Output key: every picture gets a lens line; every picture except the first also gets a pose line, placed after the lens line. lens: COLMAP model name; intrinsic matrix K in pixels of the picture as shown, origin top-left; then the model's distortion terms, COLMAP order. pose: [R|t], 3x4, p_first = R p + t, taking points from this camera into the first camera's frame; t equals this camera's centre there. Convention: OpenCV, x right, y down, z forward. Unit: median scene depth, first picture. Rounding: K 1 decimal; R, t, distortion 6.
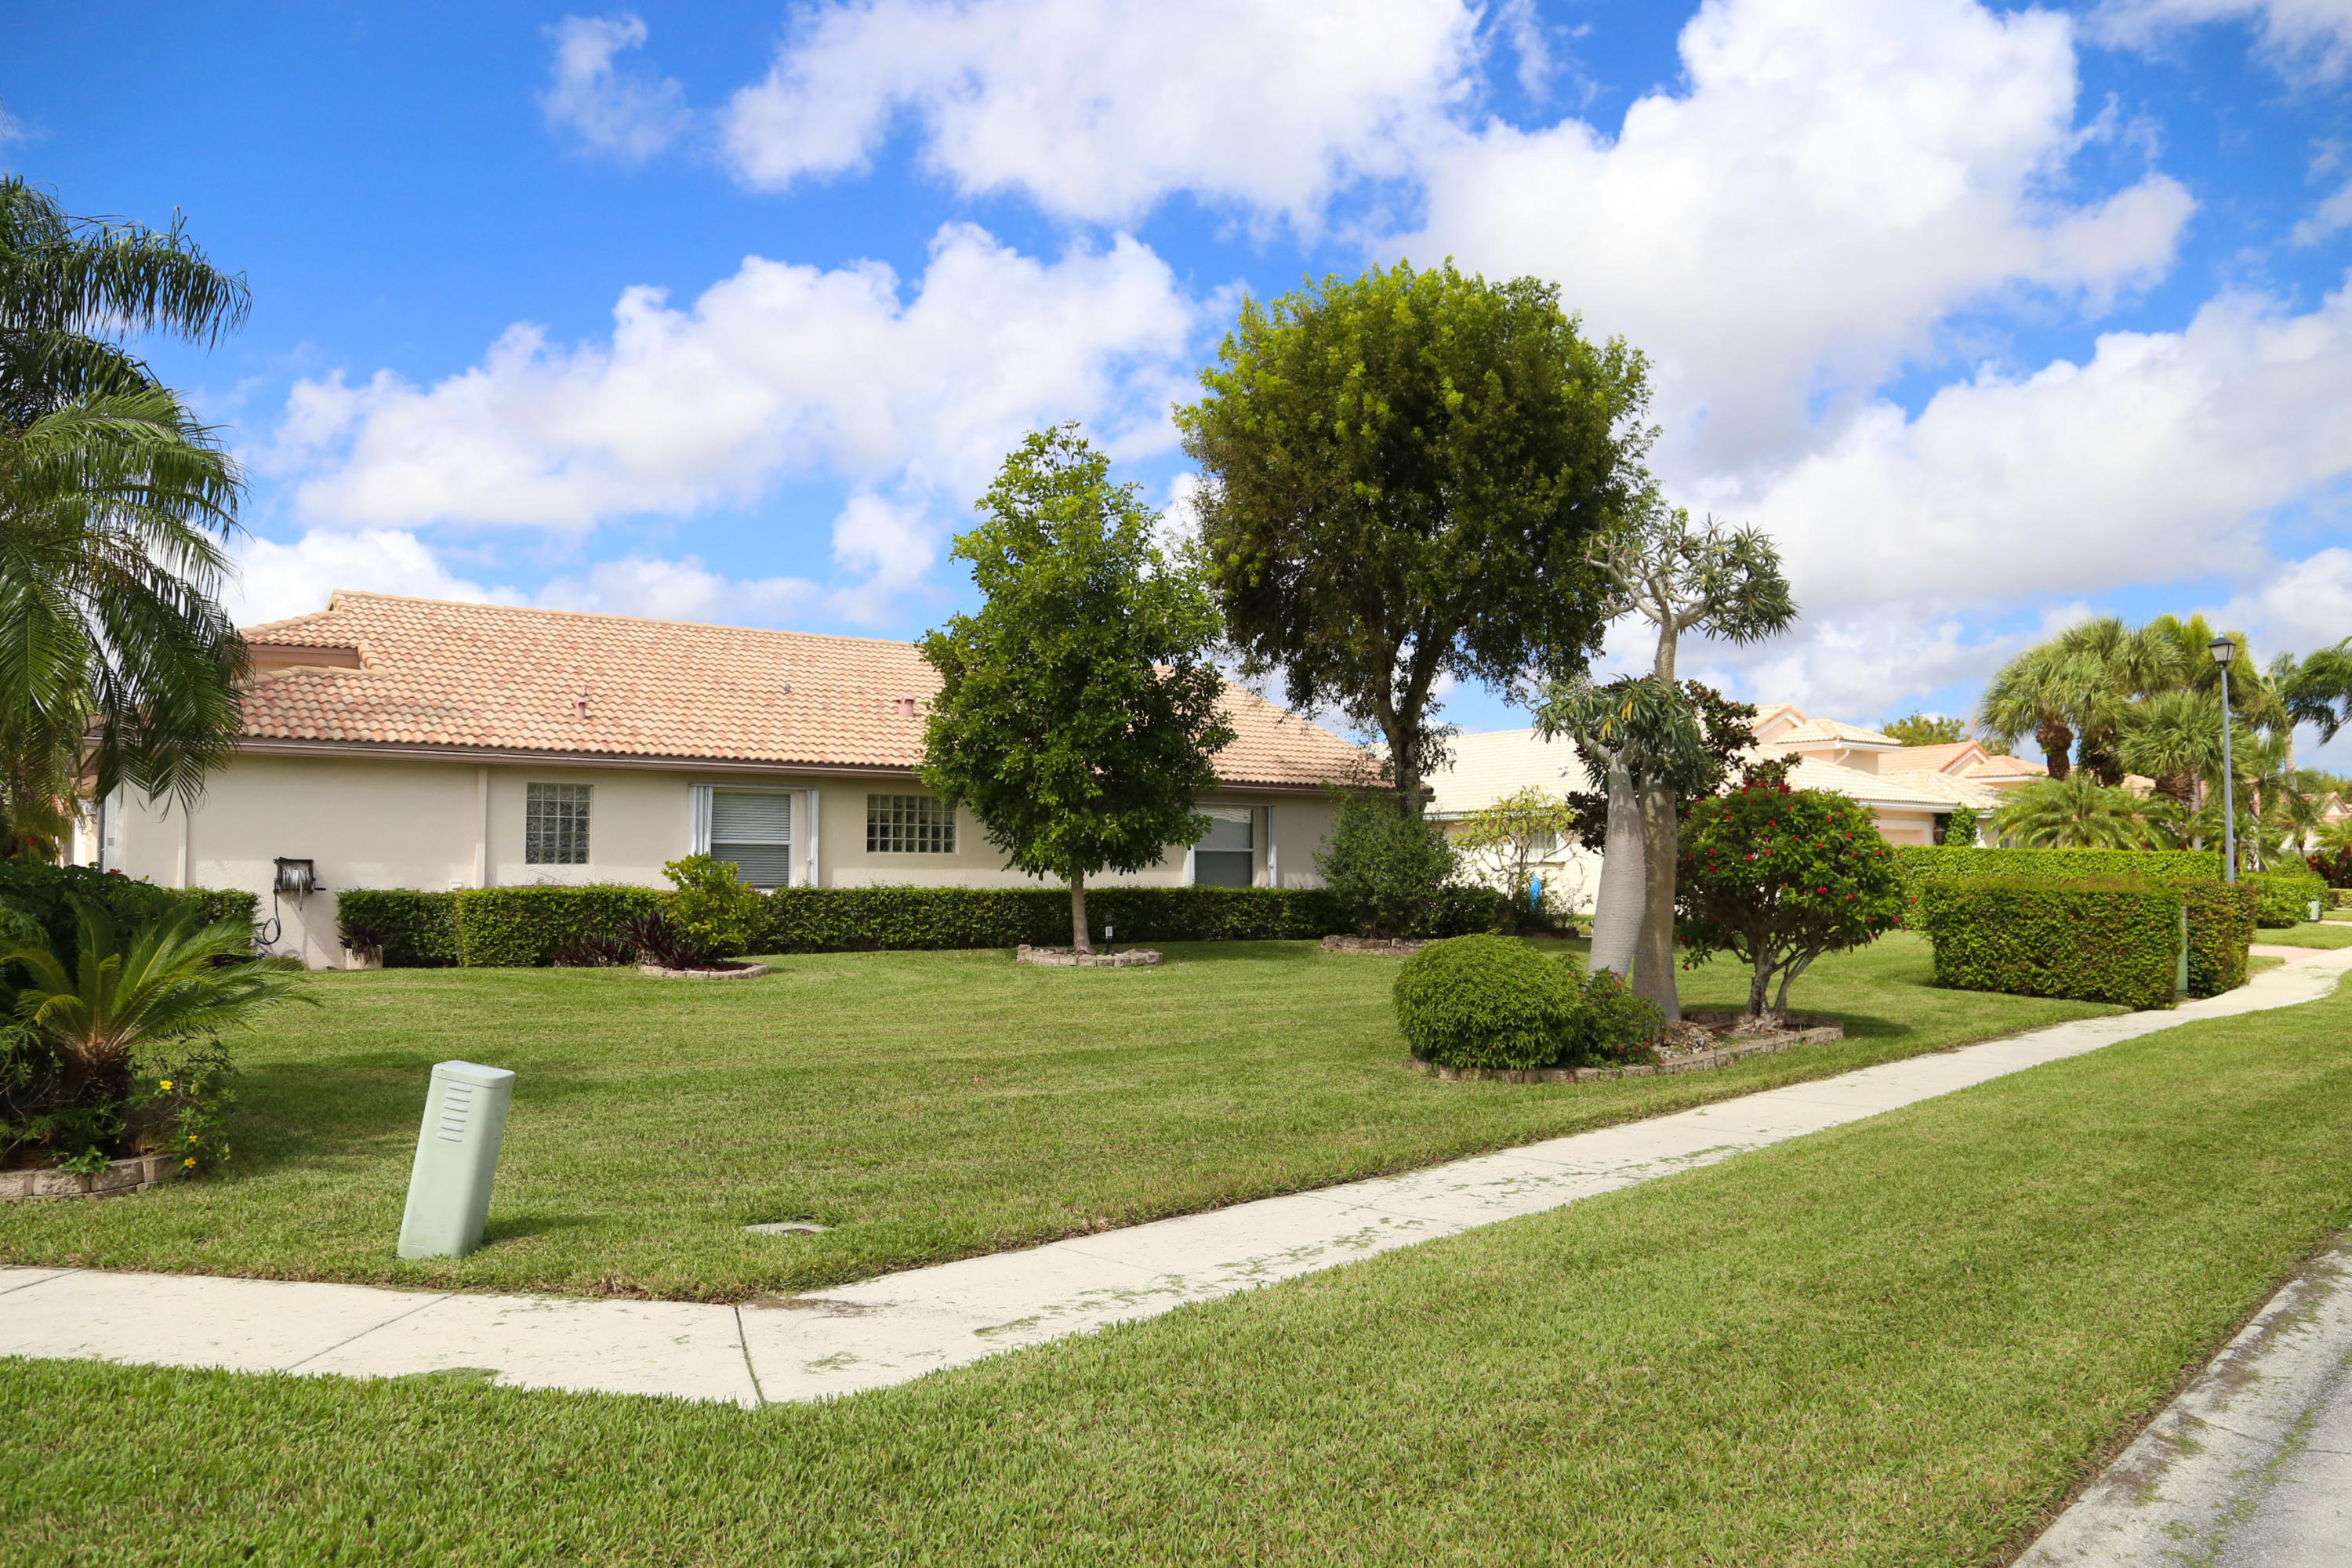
lens RADIAL K [[1660.2, 0, 1186.5], [0, 1660.2, 788.0], [0, 0, 1]] dist [-0.069688, 0.000876]
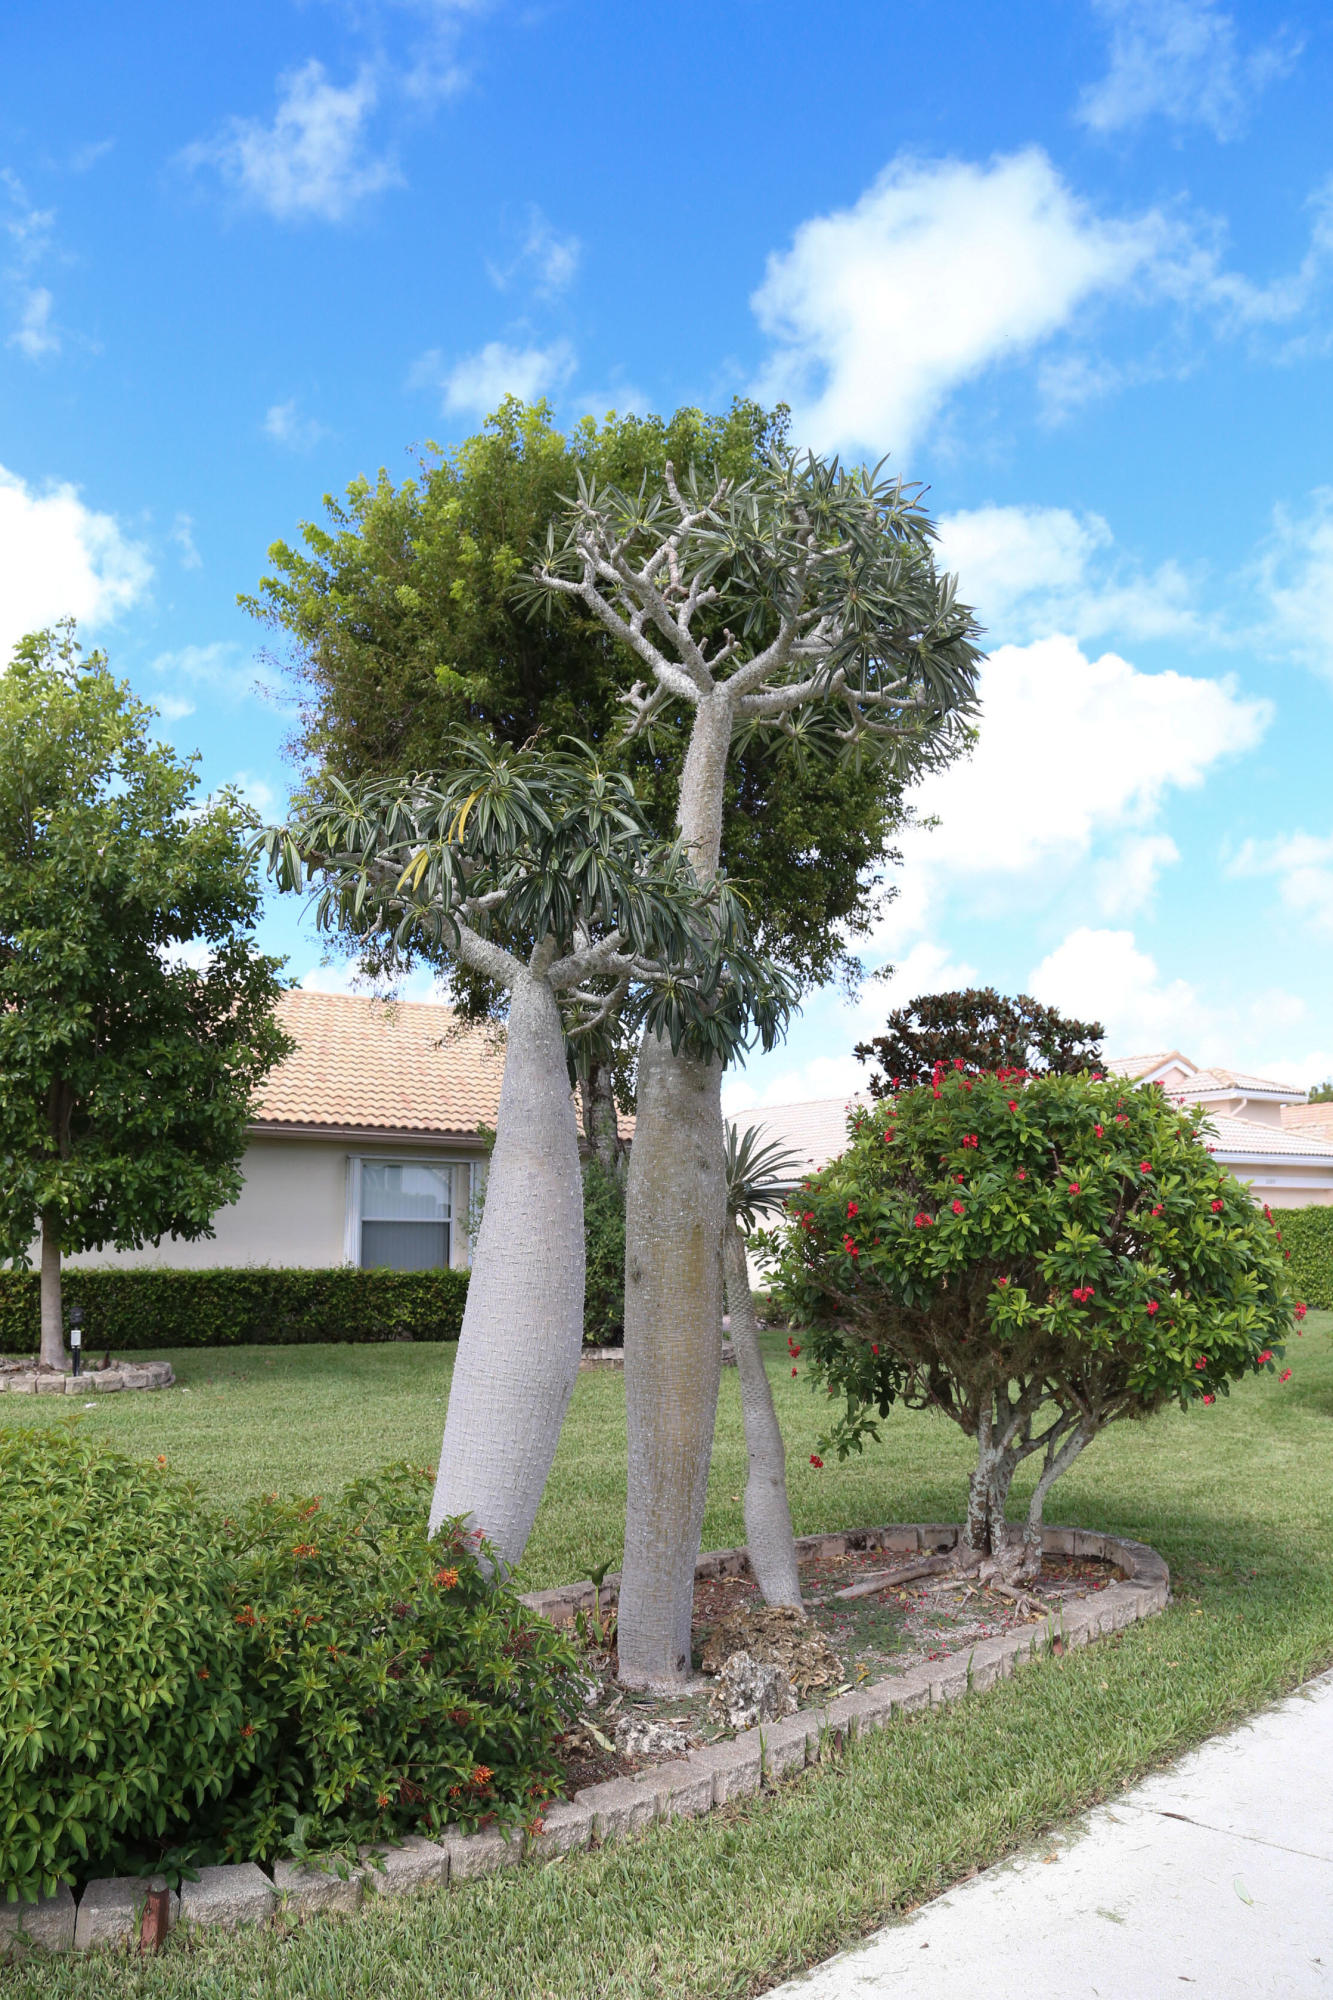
lens RADIAL K [[1411.7, 0, 657.5], [0, 1411.7, 1001.1], [0, 0, 1]] dist [-0.069688, 0.000876]
pose [[0.999424, -0.010709, -0.032196, 0.270188], [0.006733, 0.992609, -0.121167, 0.027798], [0.033256, 0.120880, 0.992110, 0.583907]]
